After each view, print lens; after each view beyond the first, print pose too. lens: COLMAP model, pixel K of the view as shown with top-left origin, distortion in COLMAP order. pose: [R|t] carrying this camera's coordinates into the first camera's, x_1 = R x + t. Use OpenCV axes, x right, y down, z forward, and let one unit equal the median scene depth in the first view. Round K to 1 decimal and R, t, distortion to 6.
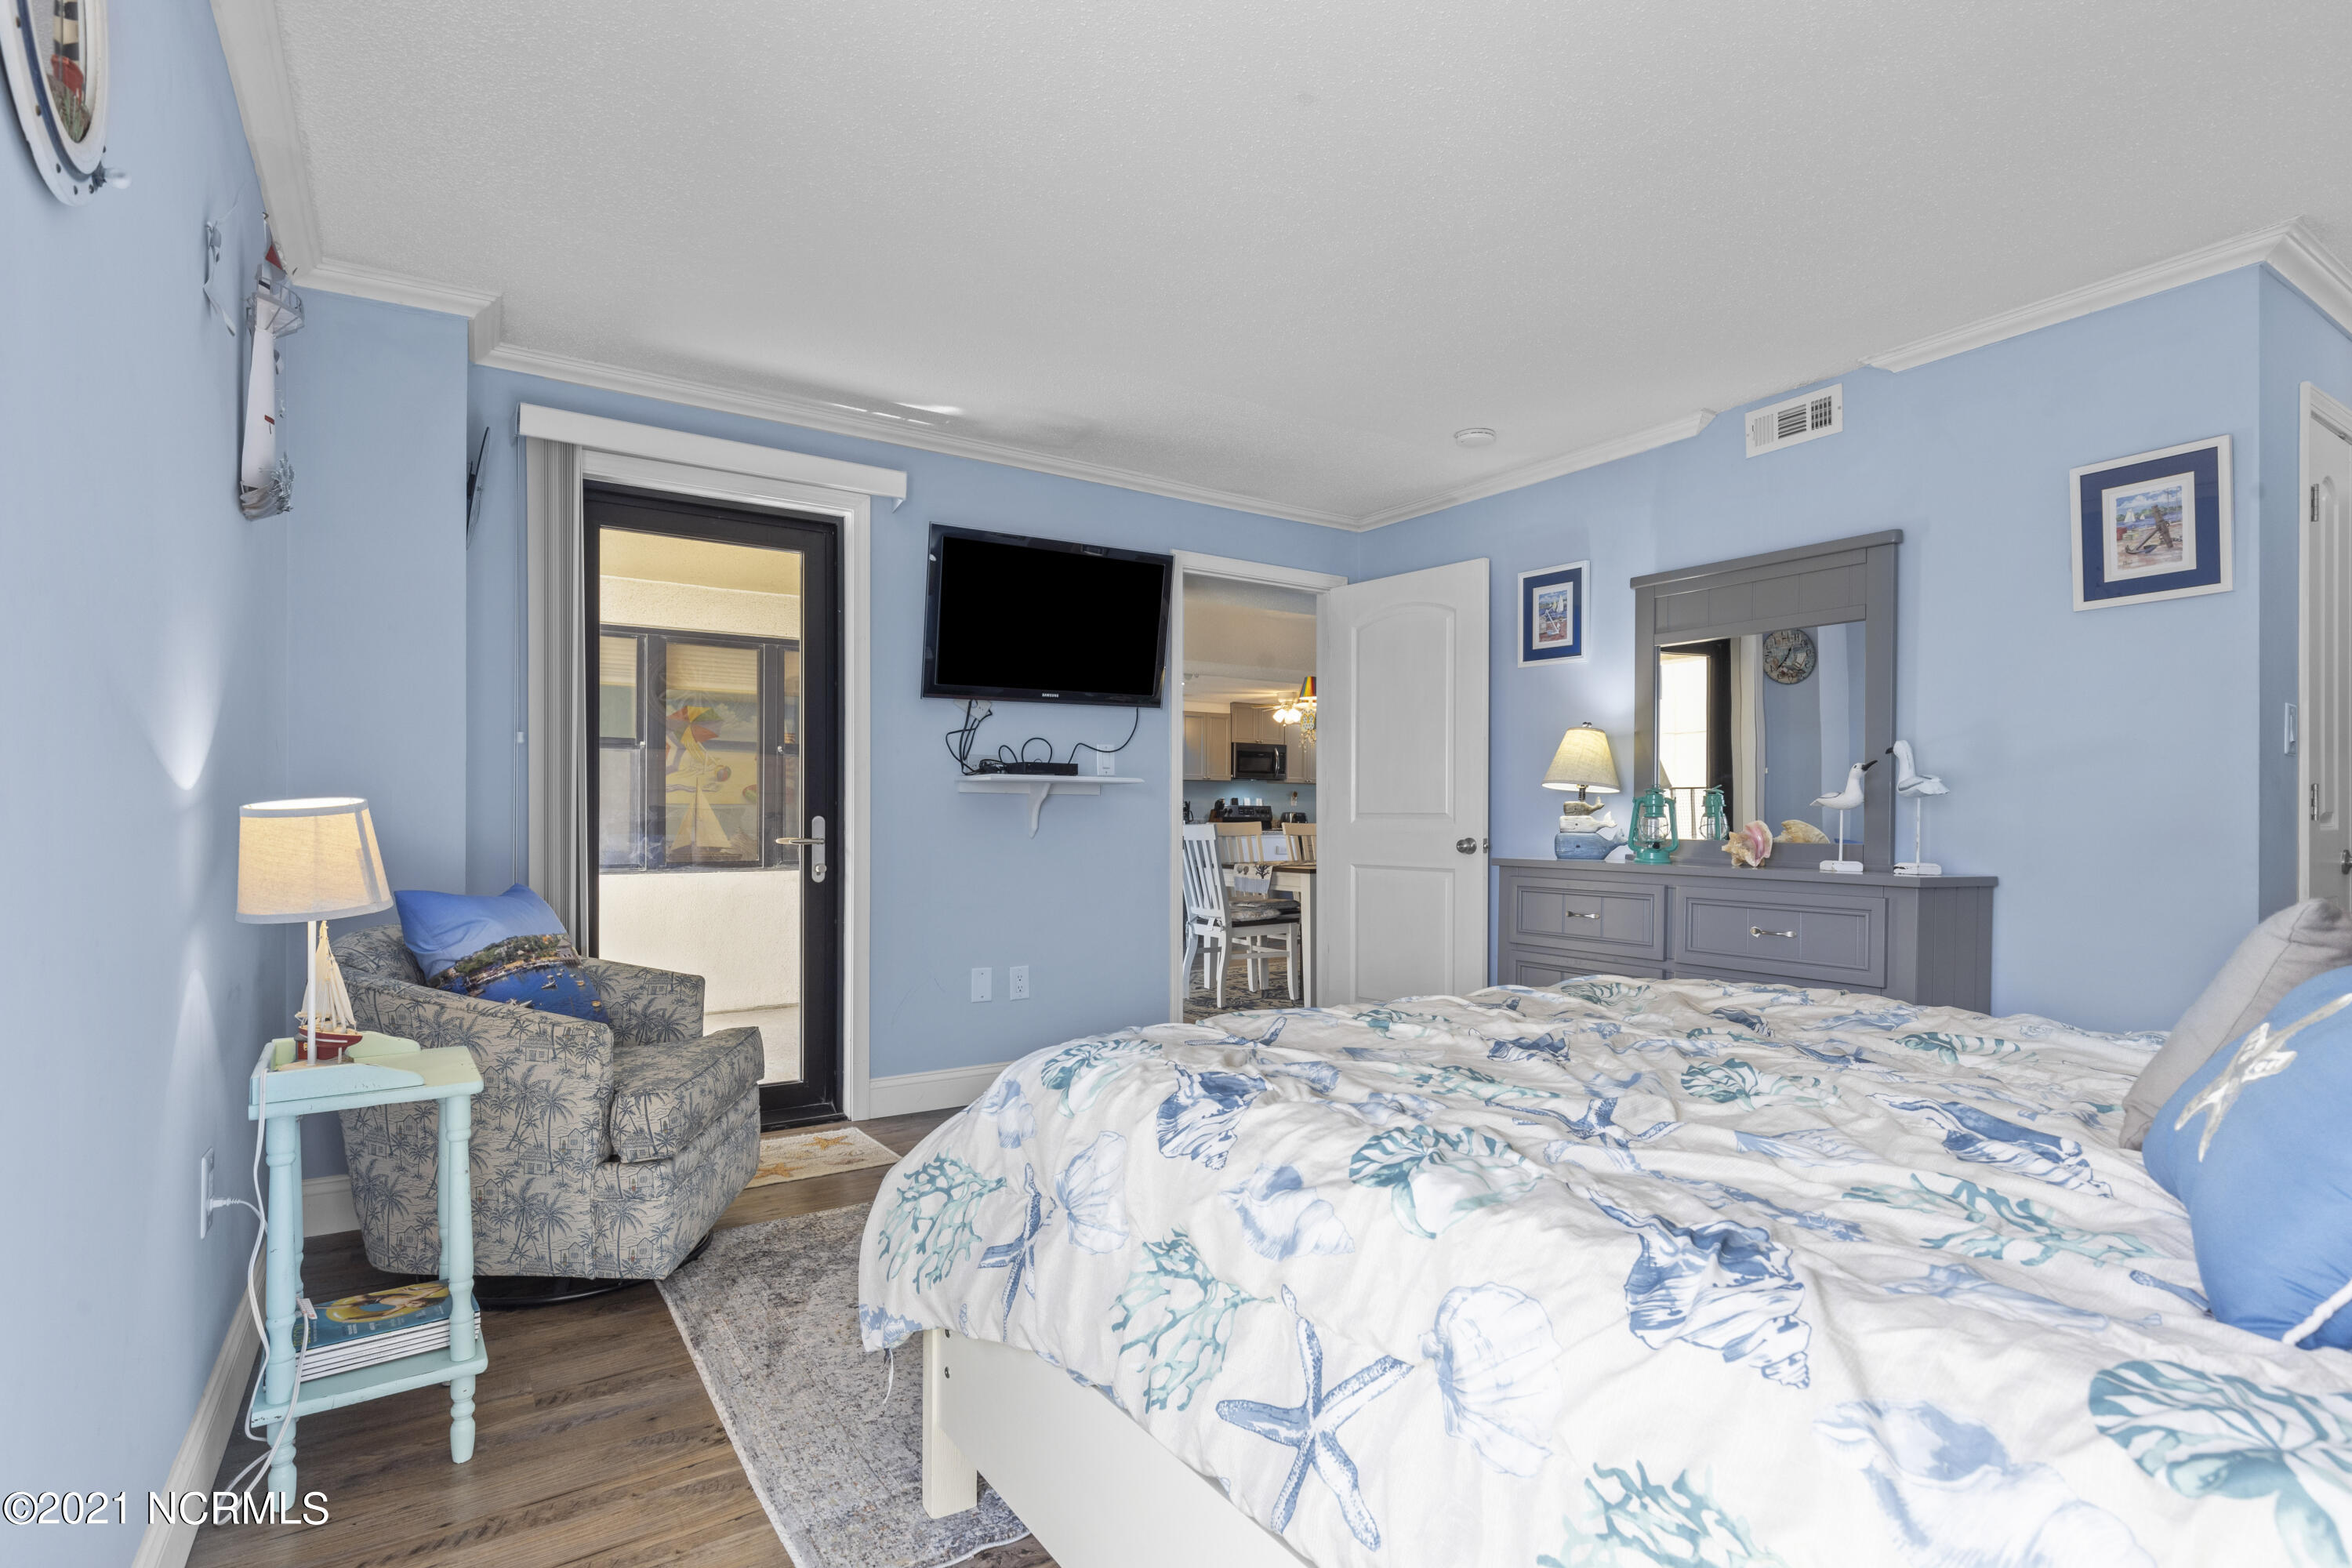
lens RADIAL K [[1167.0, 0, 1190.0], [0, 1167.0, 793.0], [0, 0, 1]] dist [0.002276, -0.000796]
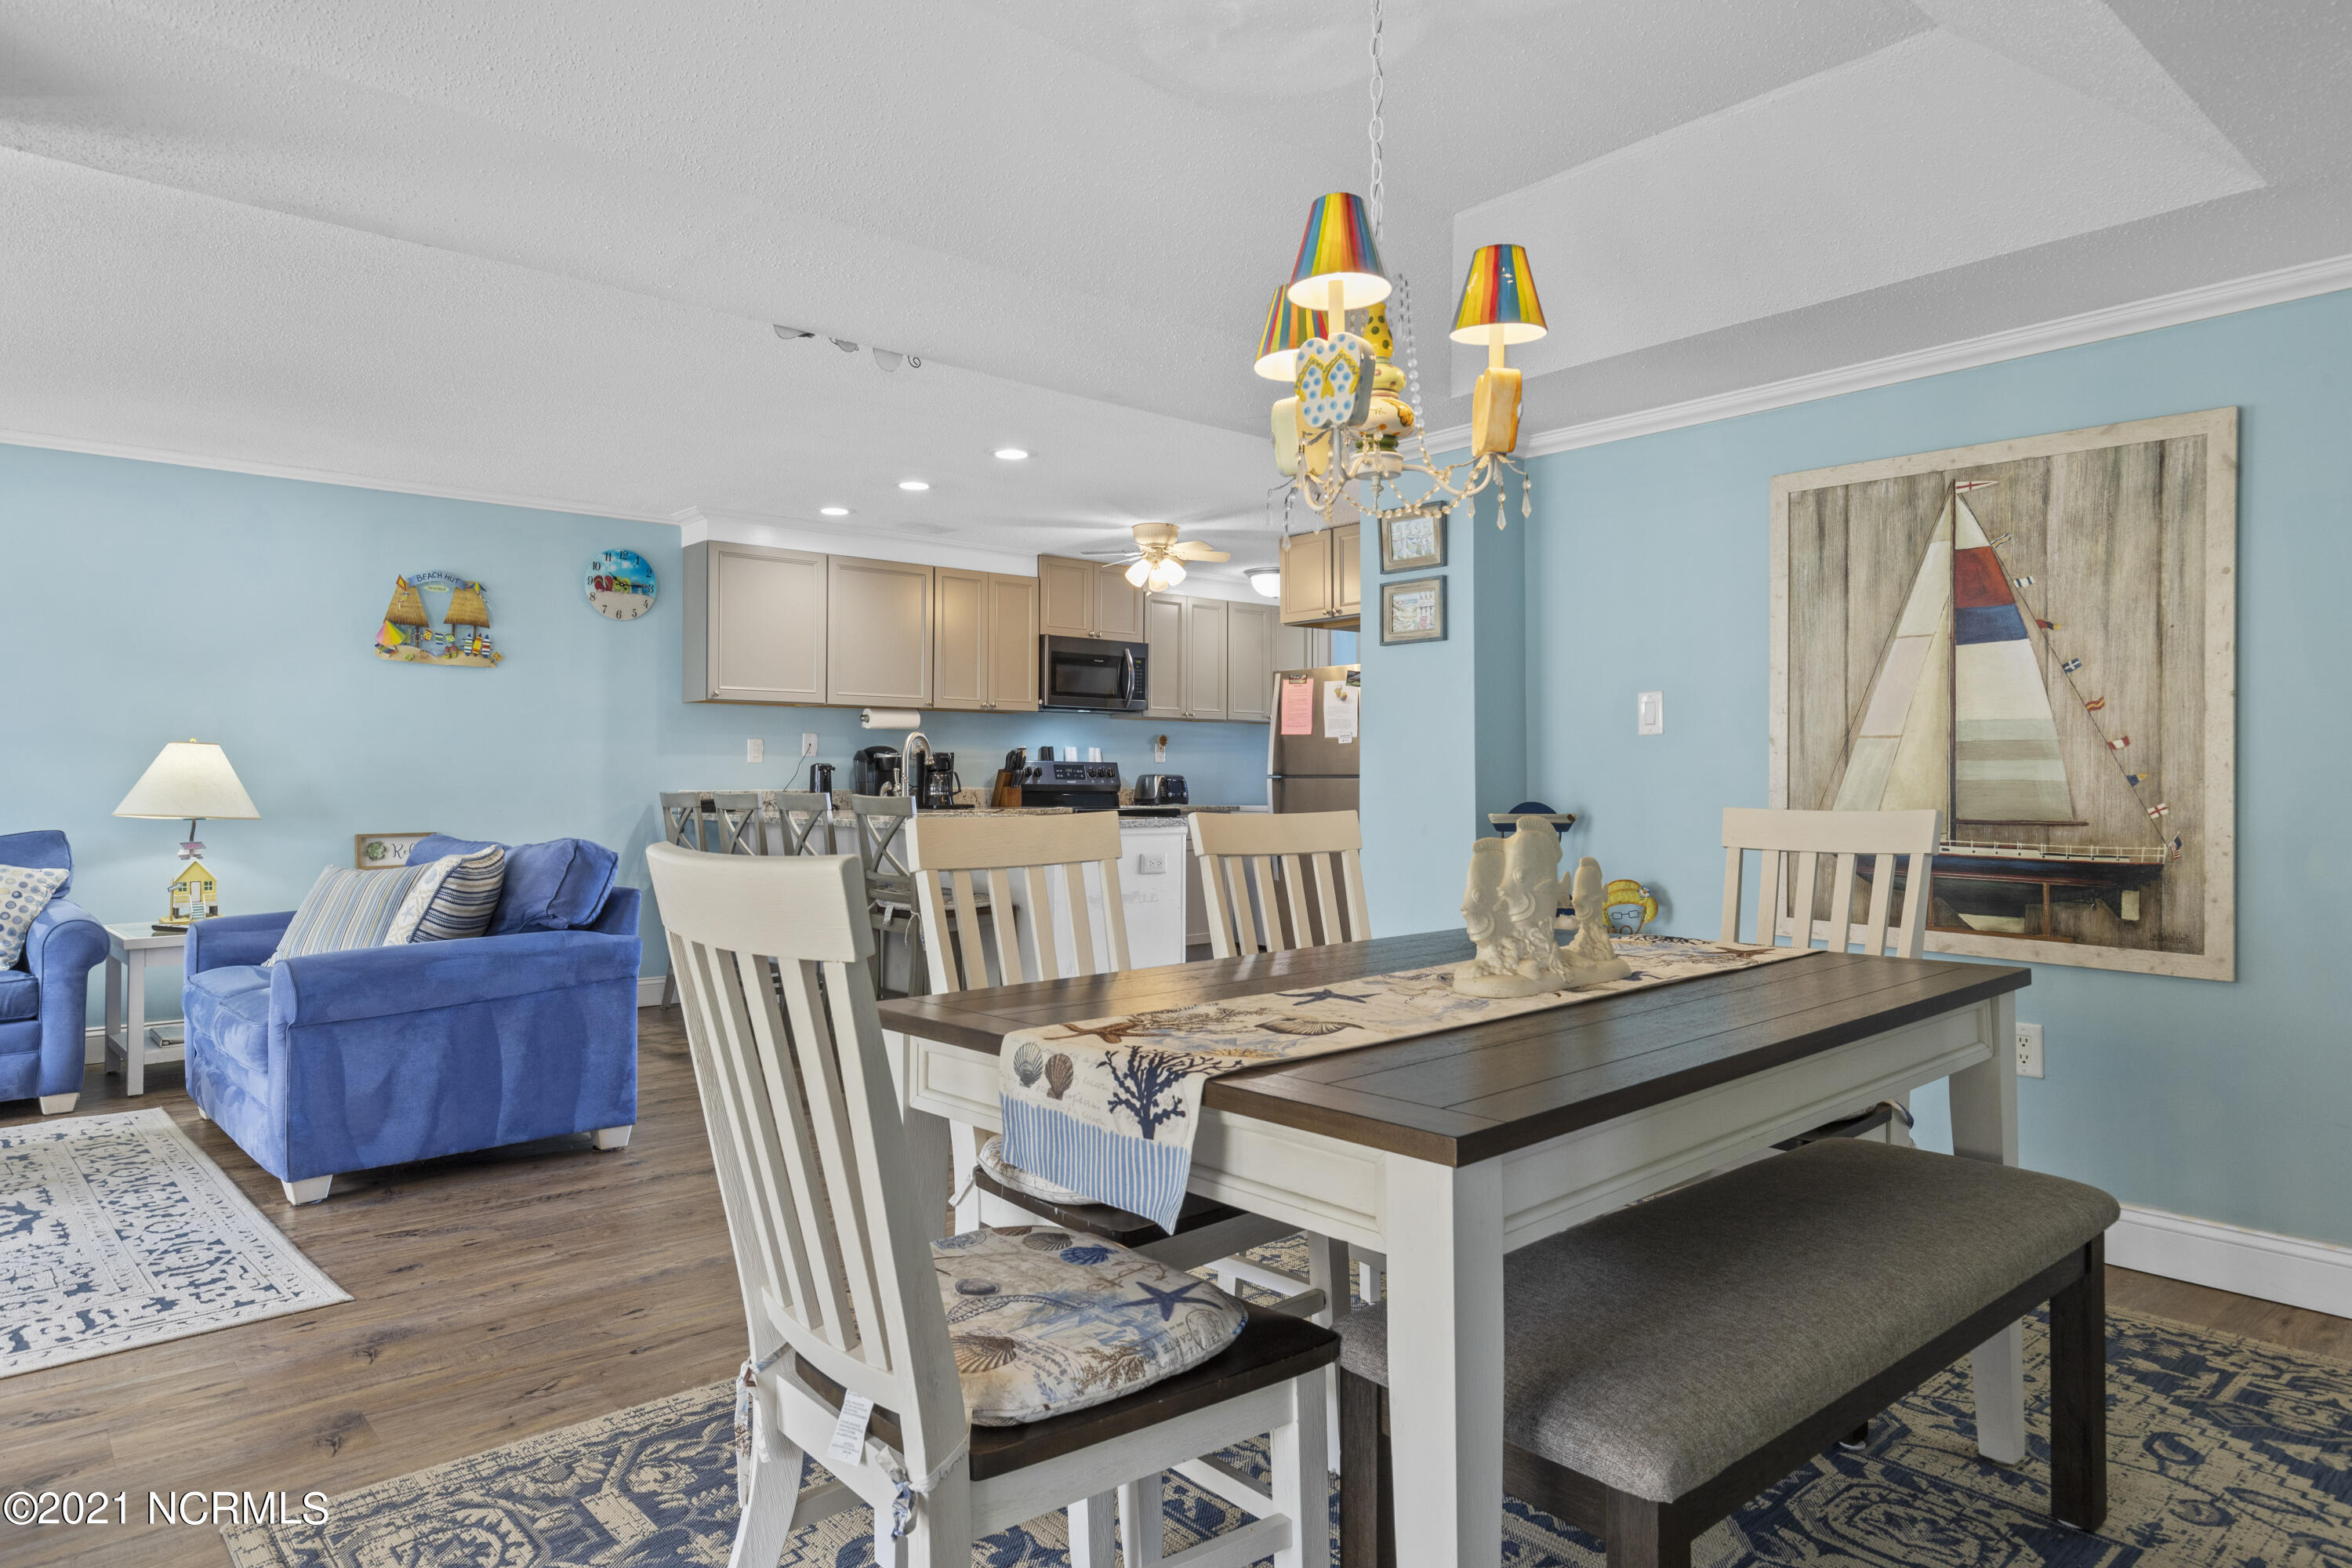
lens RADIAL K [[1401.1, 0, 1188.5], [0, 1401.1, 747.6], [0, 0, 1]] dist [-0.003403, -0.000160]
pose [[0.991394, -0.000179, 0.130914, 0.025699], [0.000413, 0.999998, -0.001762, 0.007705], [-0.130914, 0.001801, 0.991392, 0.507359]]
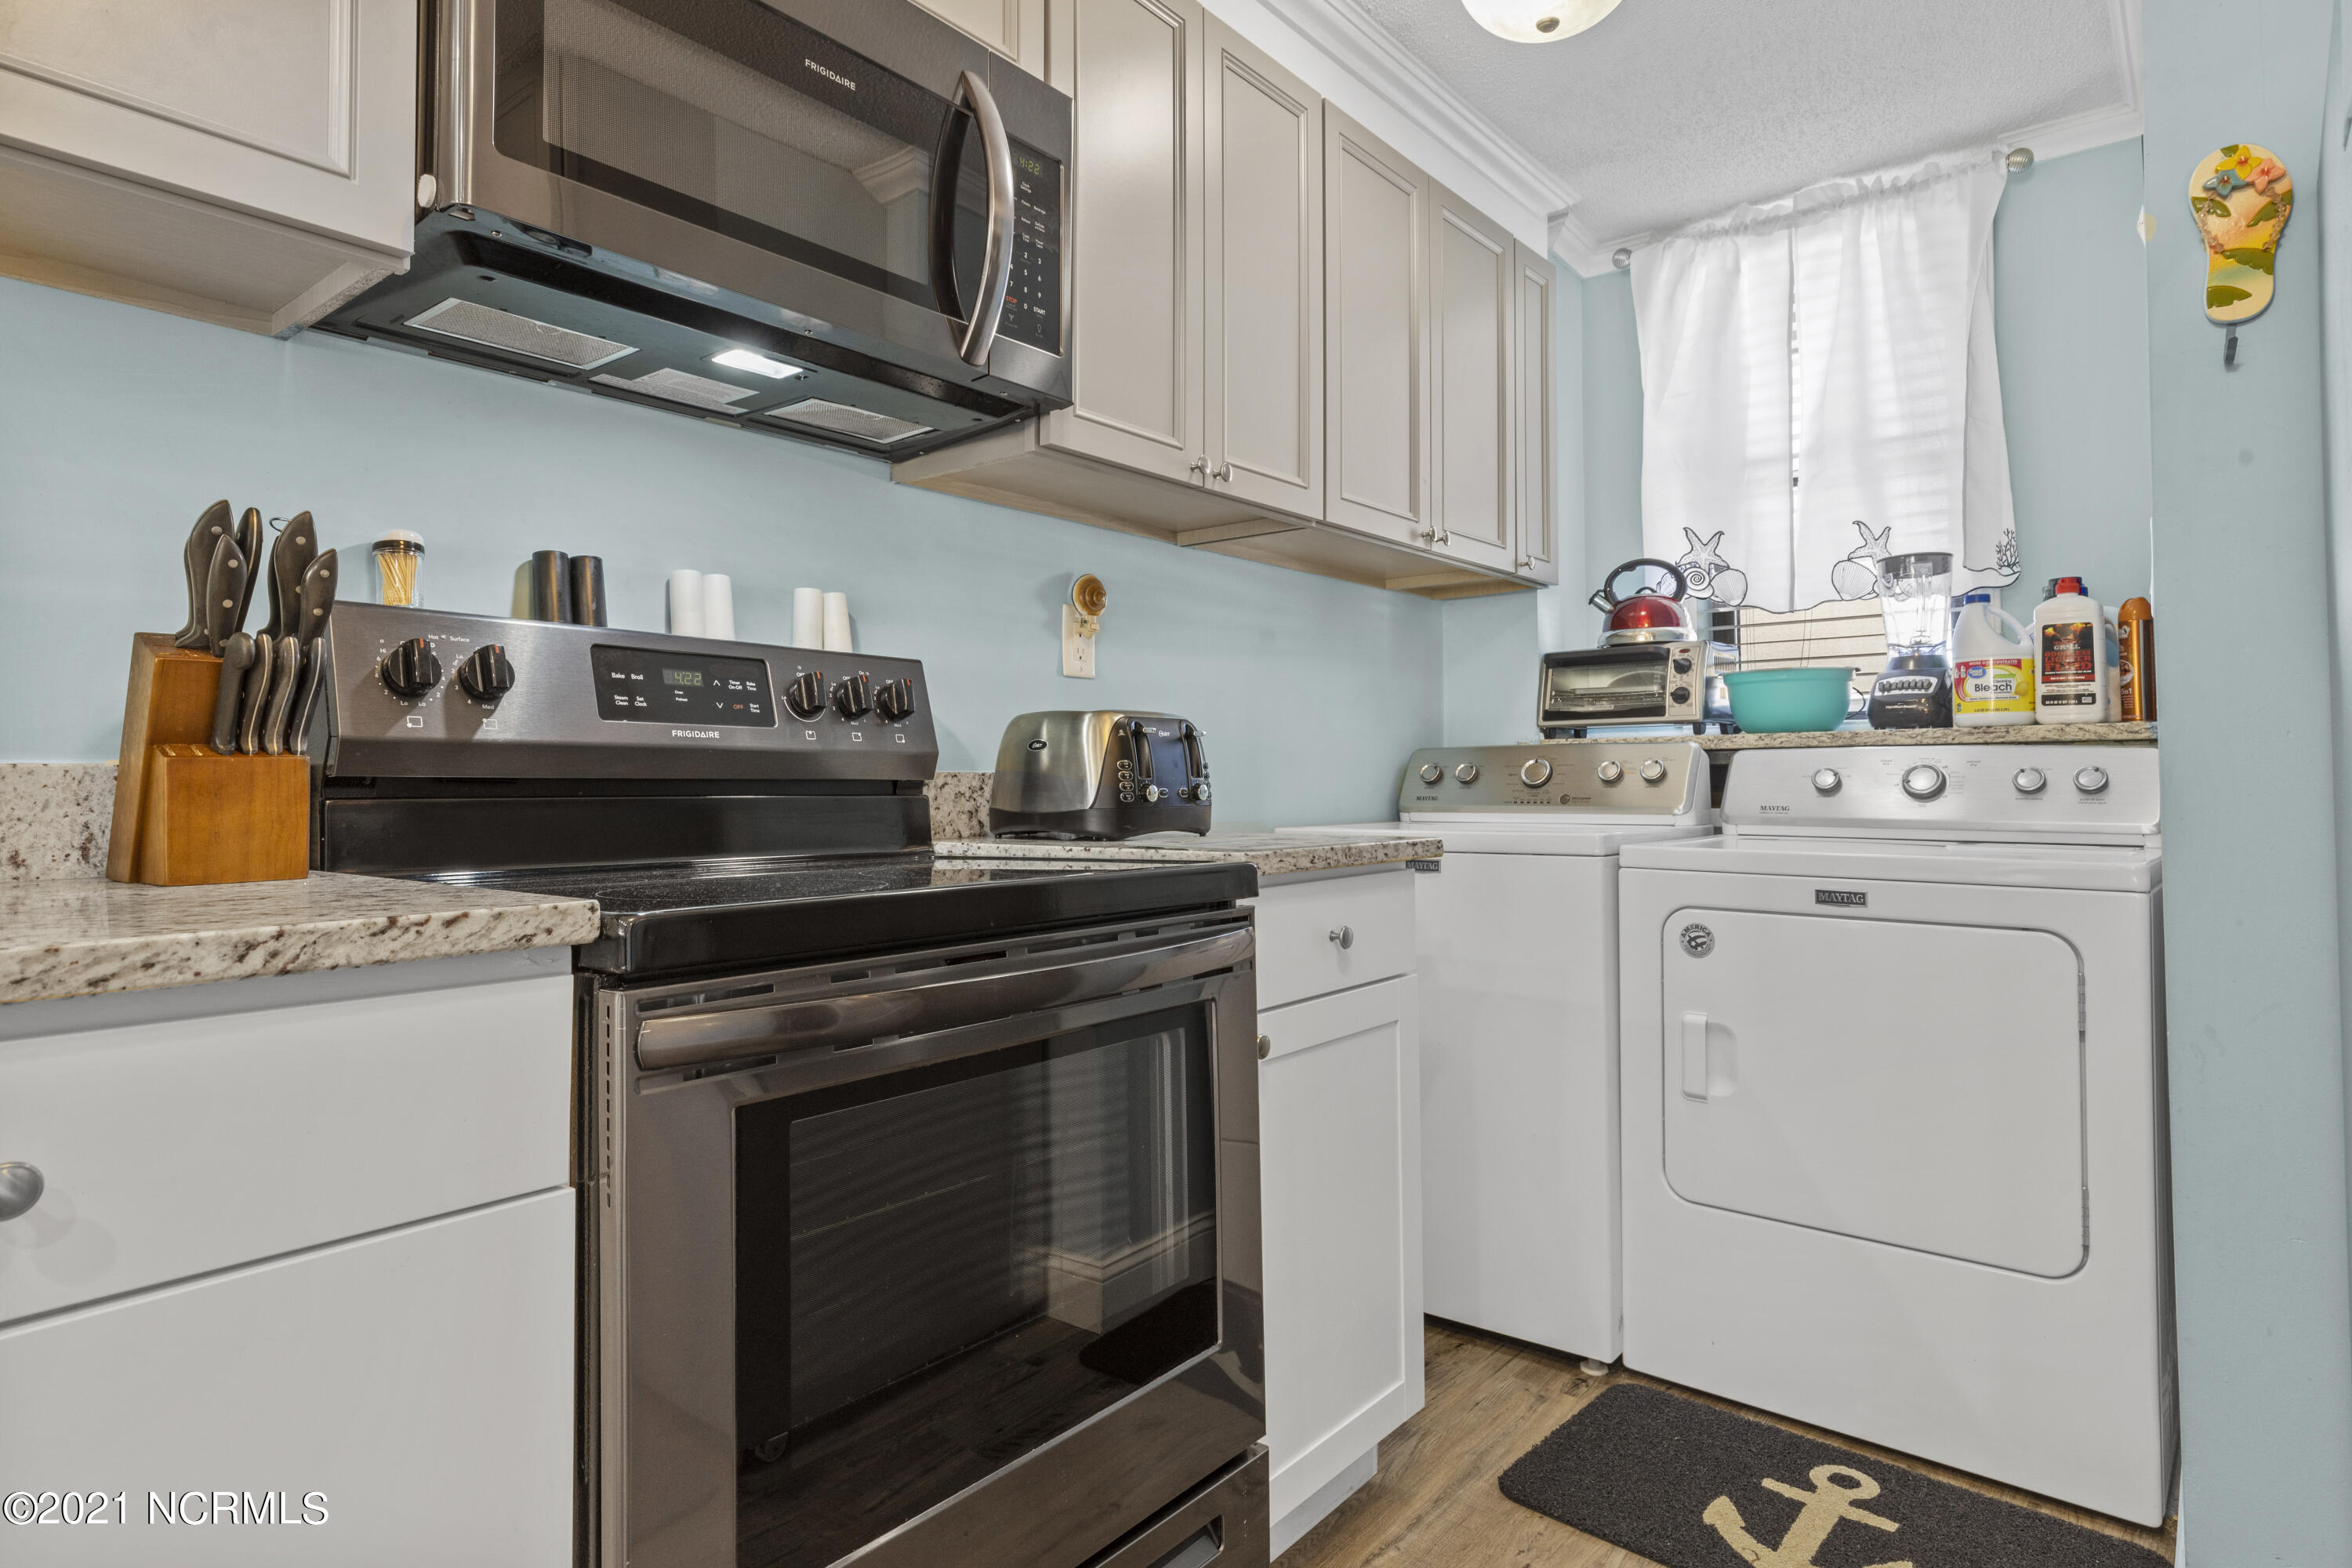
lens RADIAL K [[1290.2, 0, 1183.1], [0, 1290.2, 745.7], [0, 0, 1]] dist [-0.000451, -0.000168]
pose [[0.954757, -0.001105, 0.297385, 0.073828], [0.003564, 0.999964, -0.007726, 0.028726], [-0.297366, 0.008436, 0.954726, 1.154342]]
